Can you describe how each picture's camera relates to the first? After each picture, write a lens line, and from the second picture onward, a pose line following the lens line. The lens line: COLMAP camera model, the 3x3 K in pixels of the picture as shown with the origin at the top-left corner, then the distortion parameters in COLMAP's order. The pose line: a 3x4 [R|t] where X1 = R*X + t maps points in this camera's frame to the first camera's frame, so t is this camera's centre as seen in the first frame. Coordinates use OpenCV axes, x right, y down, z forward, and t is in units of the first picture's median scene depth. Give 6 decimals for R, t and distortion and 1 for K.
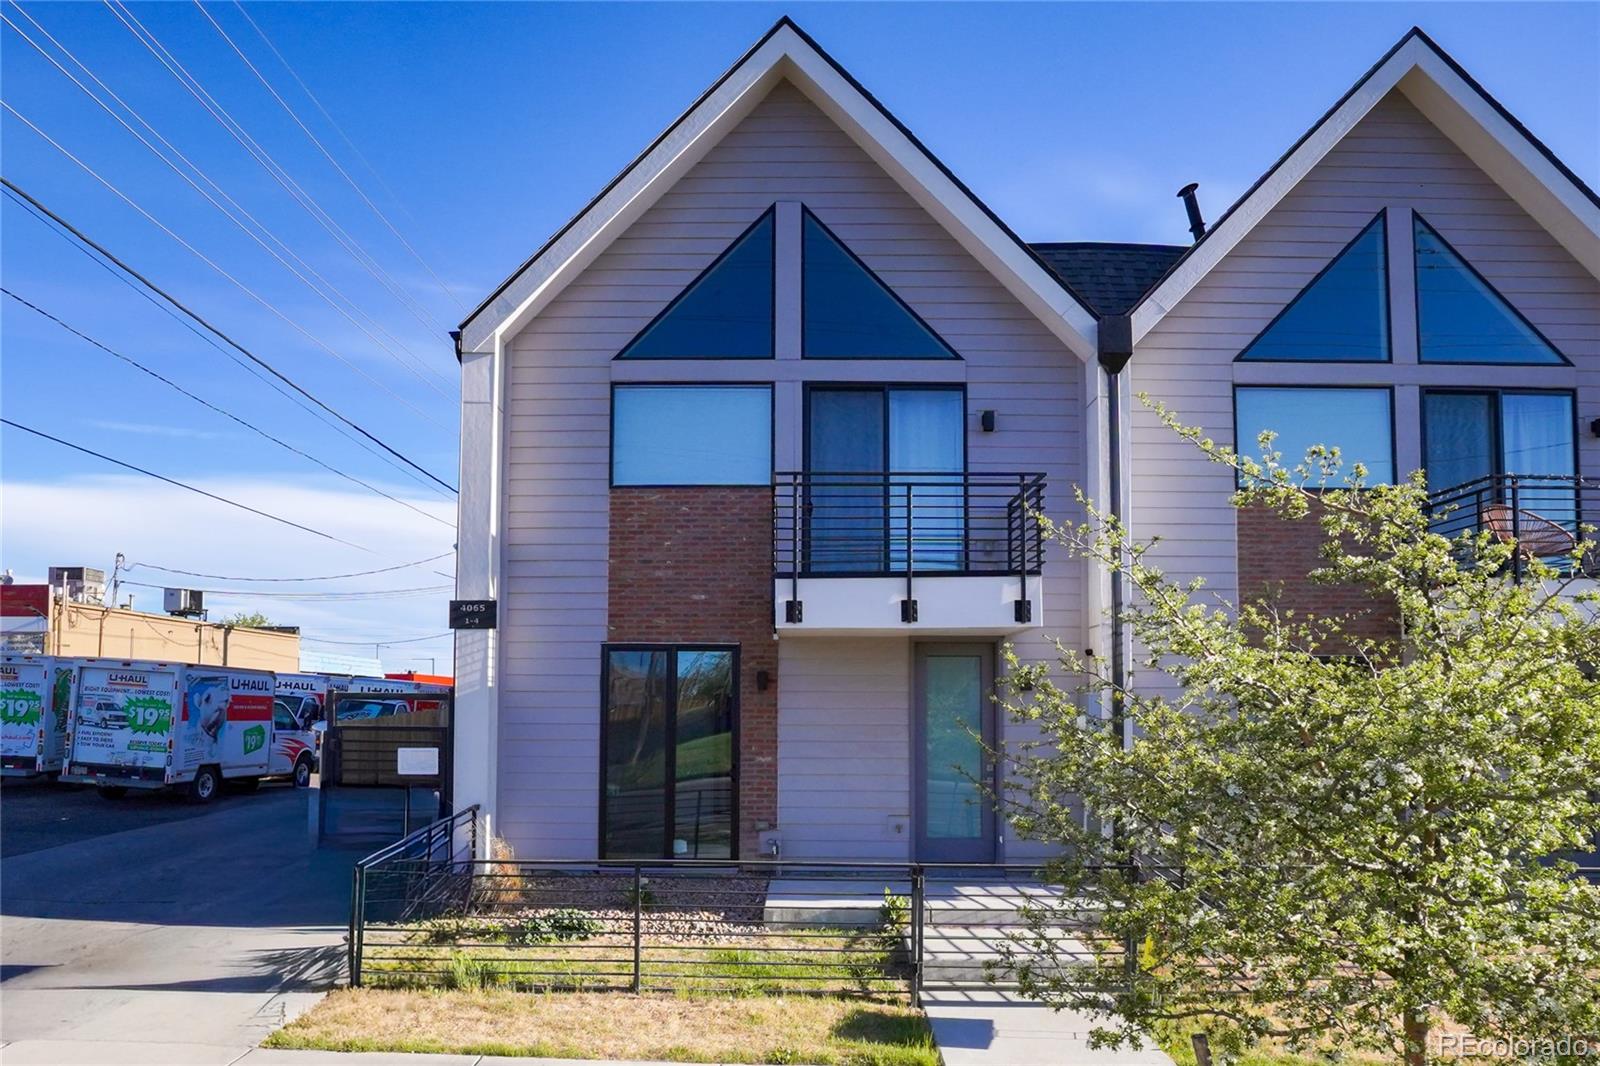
lens RADIAL K [[761.0, 0, 795.2], [0, 761.0, 526.9], [0, 0, 1]] dist [0.003855, -0.000949]
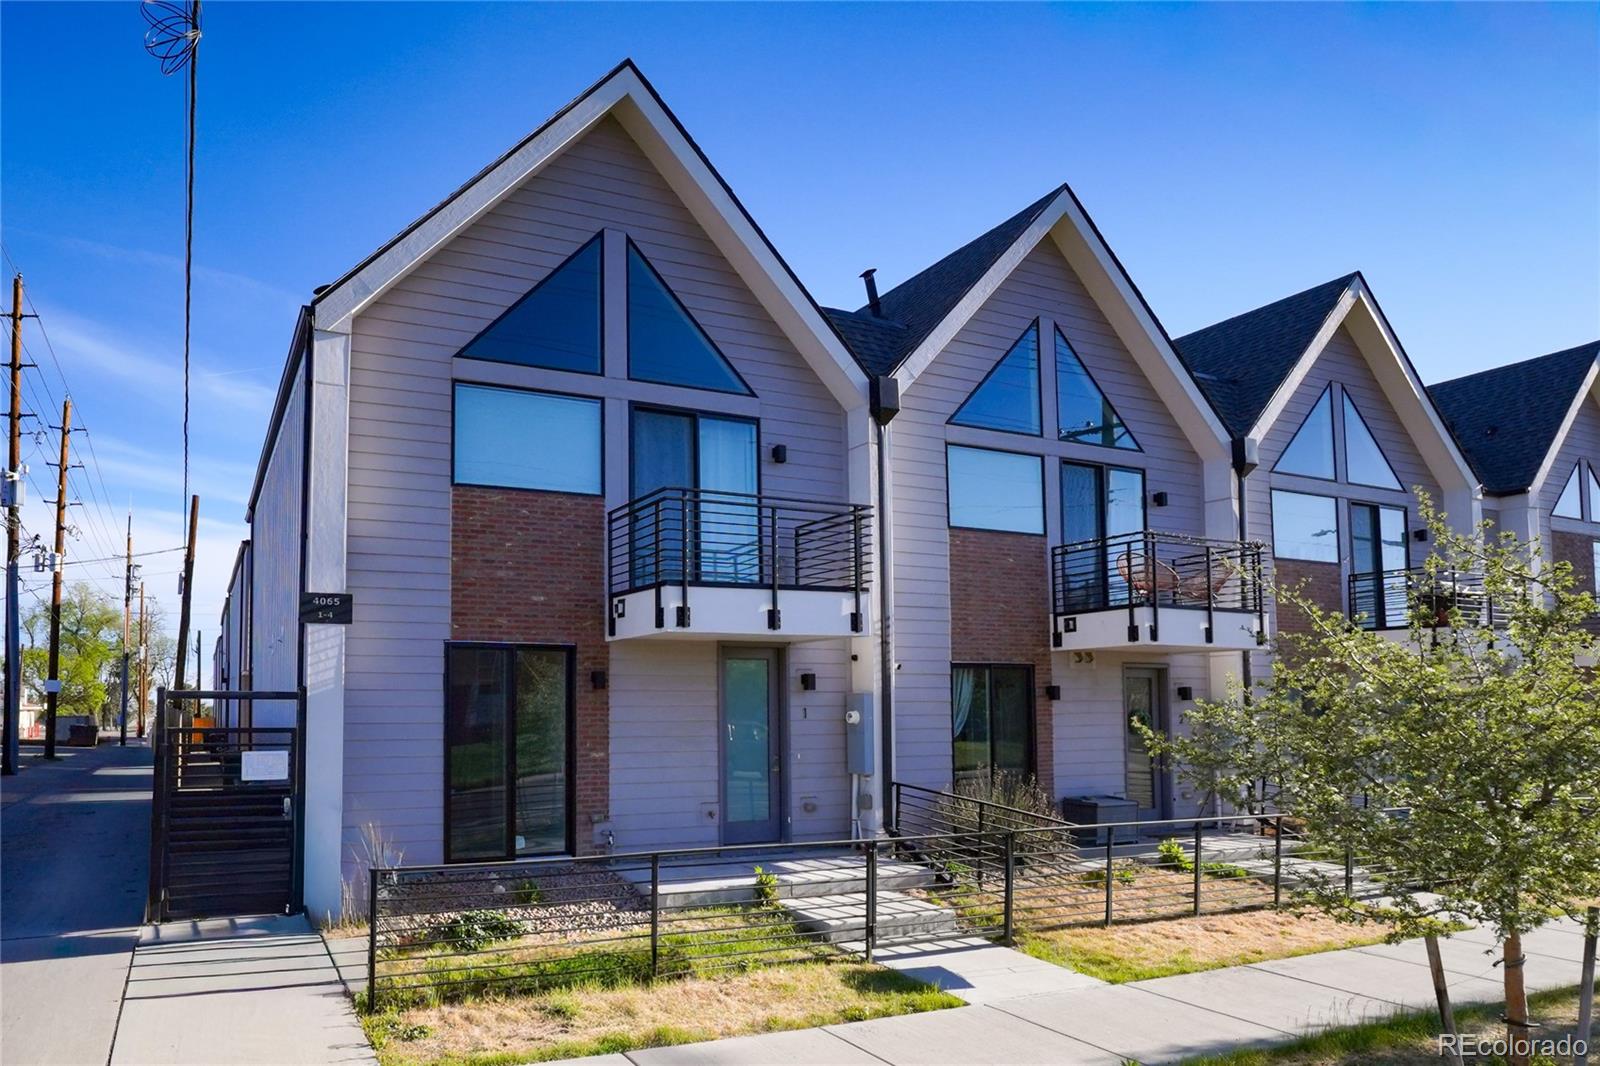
lens RADIAL K [[699.1, 0, 751.8], [0, 699.1, 532.4], [0, 0, 1]] dist [0.004491, -0.000070]
pose [[0.955228, 0.067284, 0.288120, -0.129211], [-0.064633, 0.997734, -0.018716, 0.002127], [-0.288726, -0.000744, 0.957411, 0.010223]]
